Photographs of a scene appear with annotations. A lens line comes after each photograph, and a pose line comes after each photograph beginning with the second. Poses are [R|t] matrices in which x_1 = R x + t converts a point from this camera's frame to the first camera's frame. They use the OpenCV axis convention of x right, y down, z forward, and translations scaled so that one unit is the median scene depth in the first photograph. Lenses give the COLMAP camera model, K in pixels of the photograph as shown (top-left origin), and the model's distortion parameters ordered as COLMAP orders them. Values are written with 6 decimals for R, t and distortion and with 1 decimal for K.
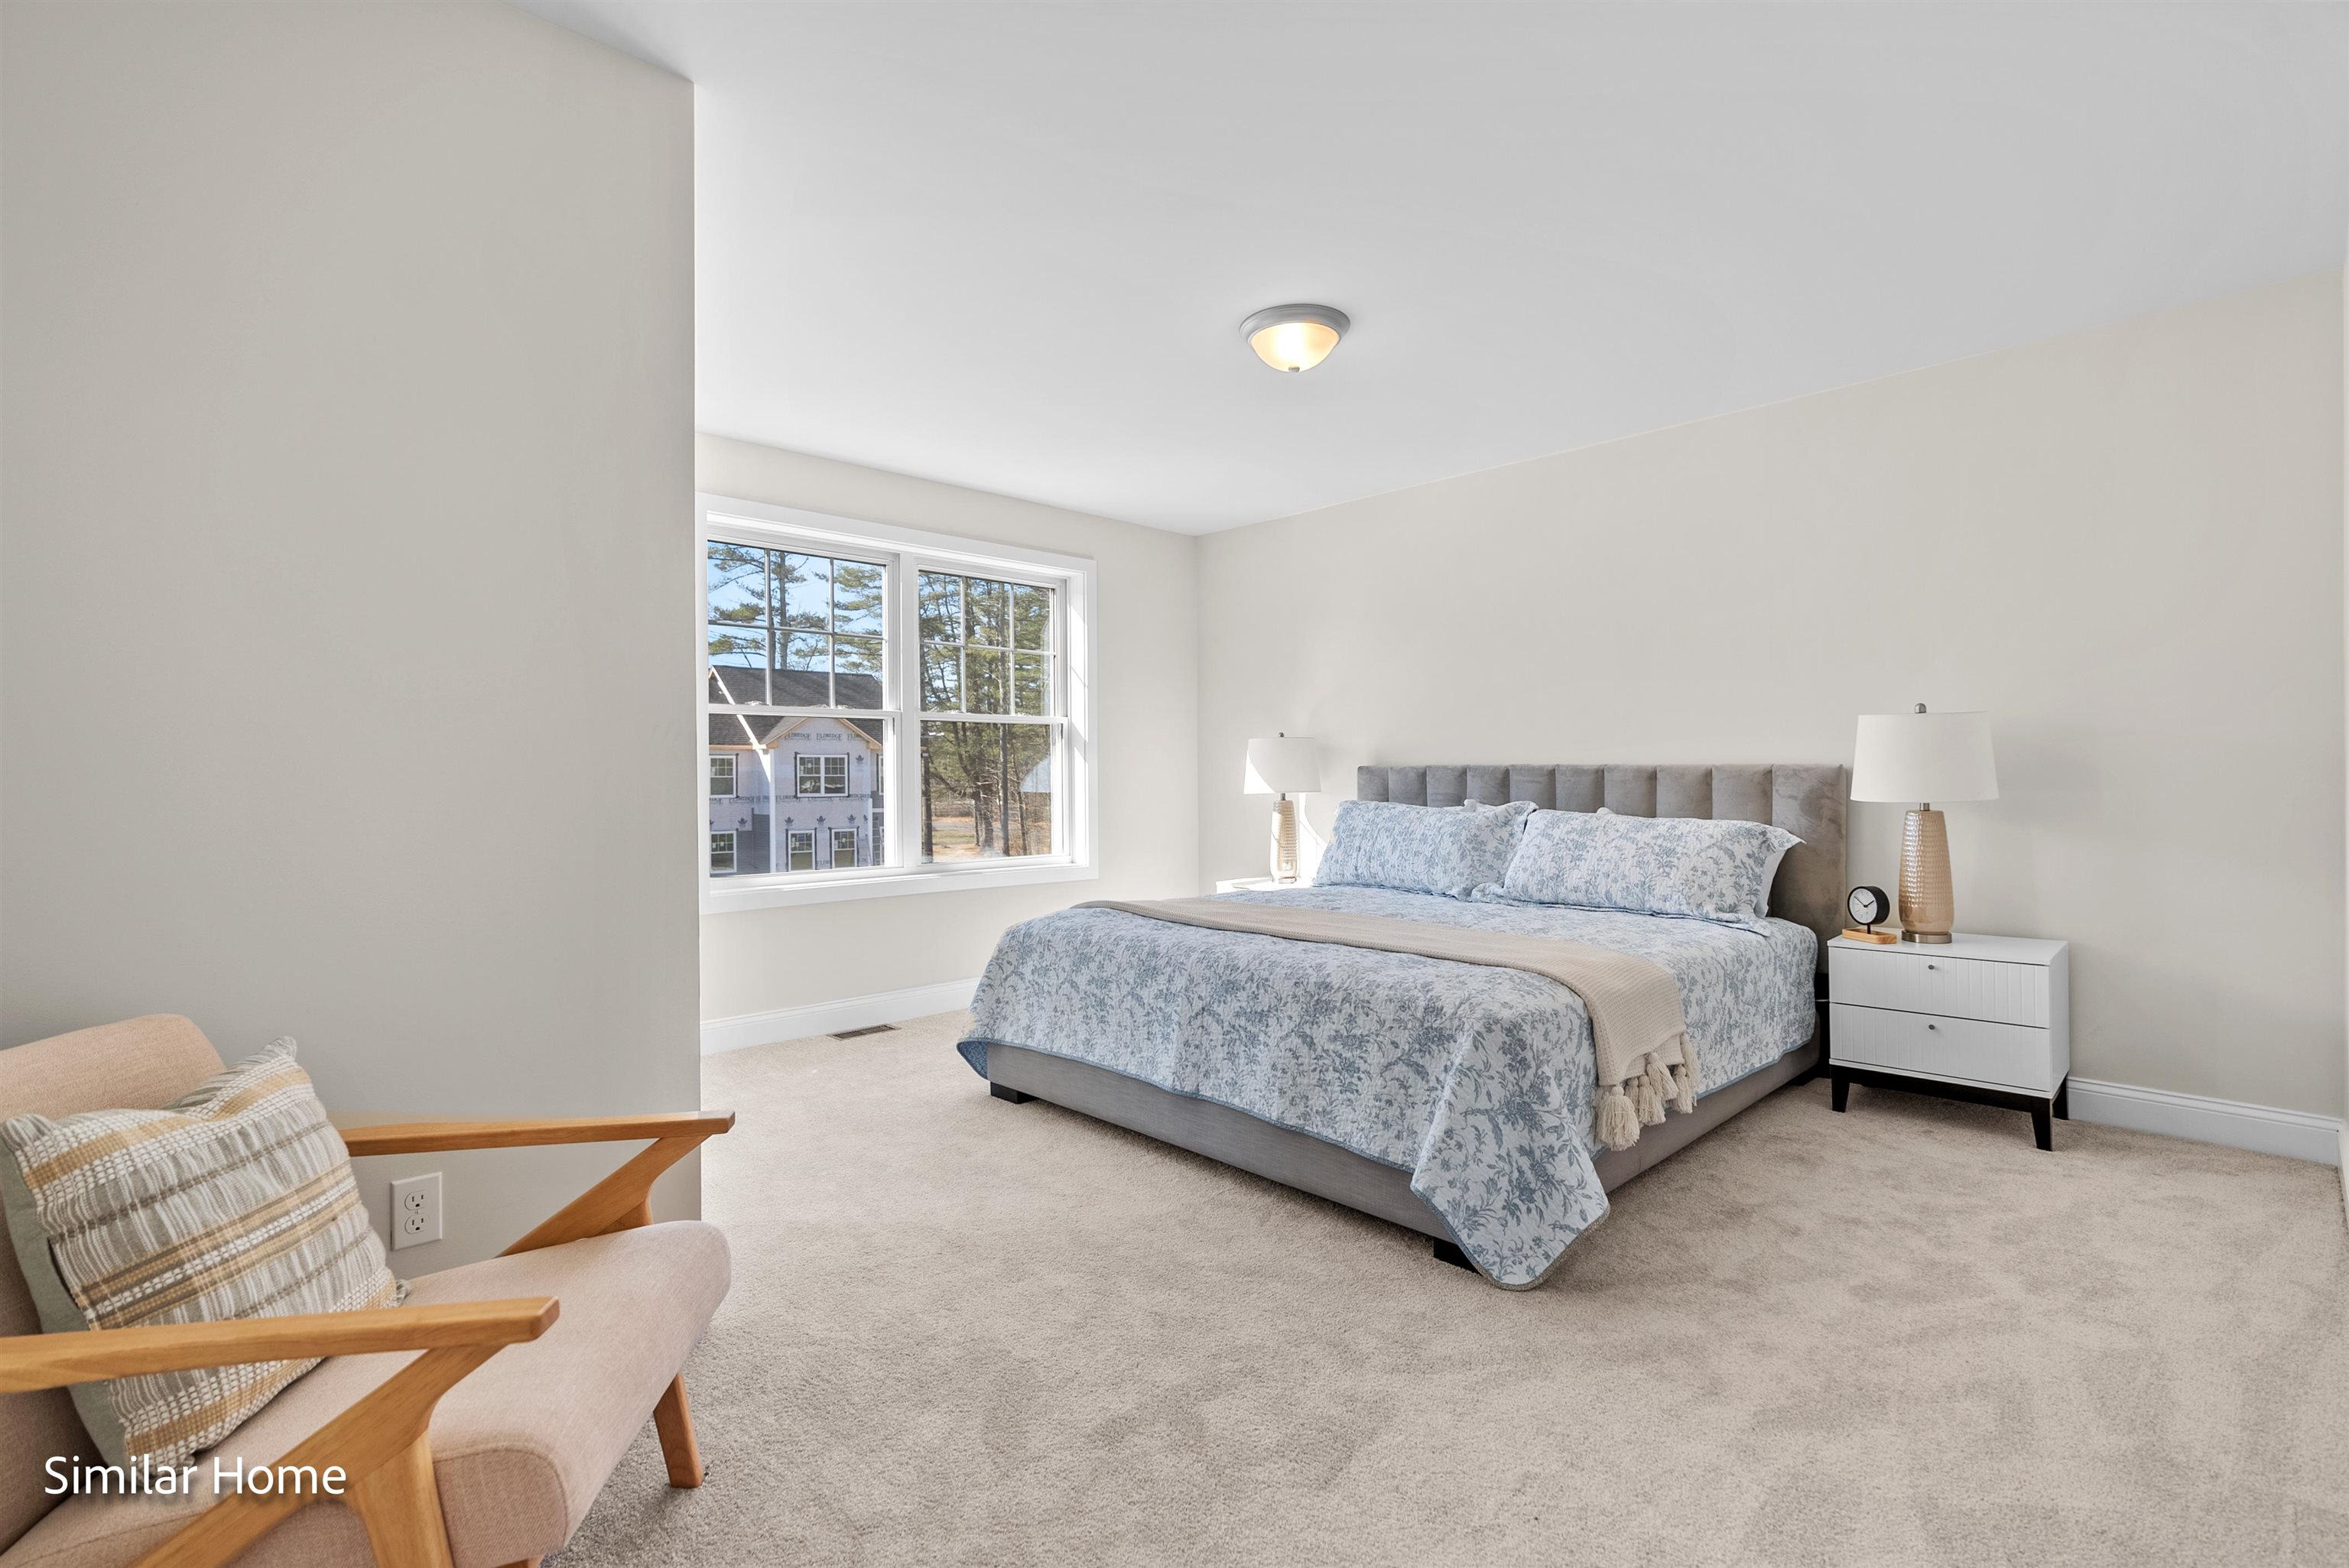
lens RADIAL K [[1075.8, 0, 1177.9], [0, 1075.8, 782.6], [0, 0, 1]] dist [0.003636, 0.000139]
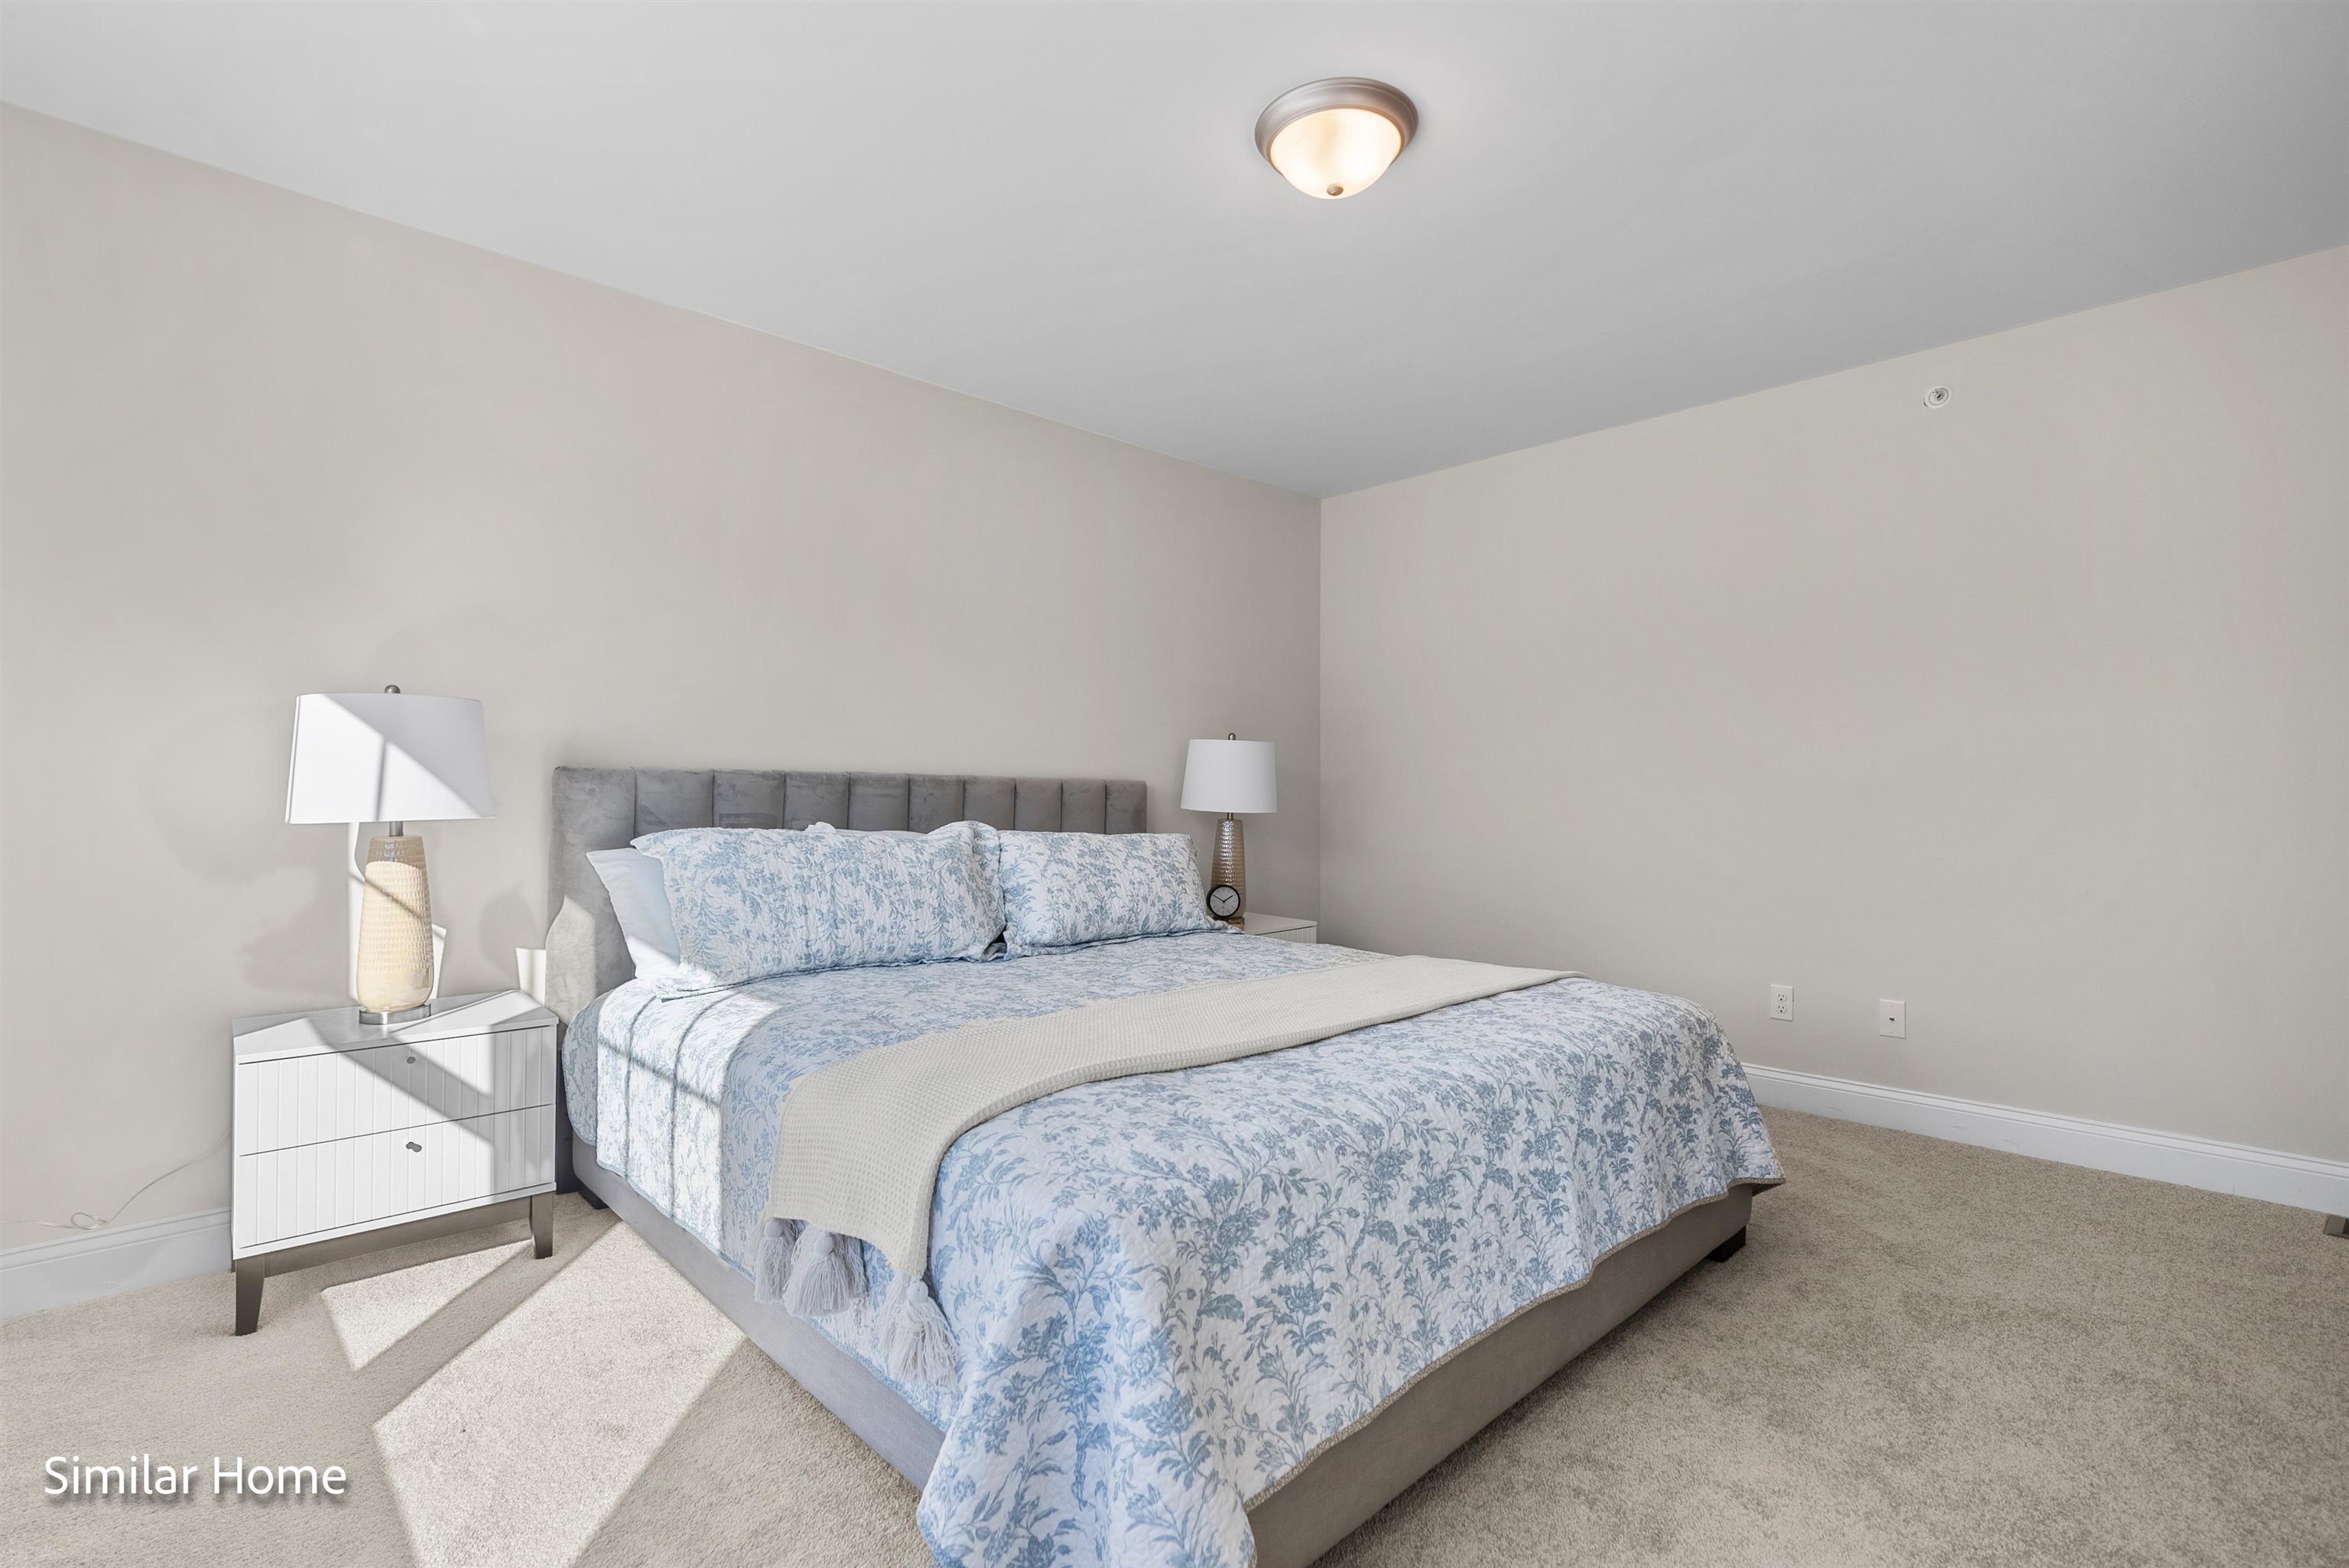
lens RADIAL K [[1075.8, 0, 1177.8], [0, 1075.8, 784.8], [0, 0, 1]] dist [0.003636, 0.000139]
pose [[0.004224, 0.014426, 0.999887, -0.441424], [0.002383, 0.999893, -0.014437, 0.003443], [-0.999988, 0.002444, 0.004190, 0.856919]]
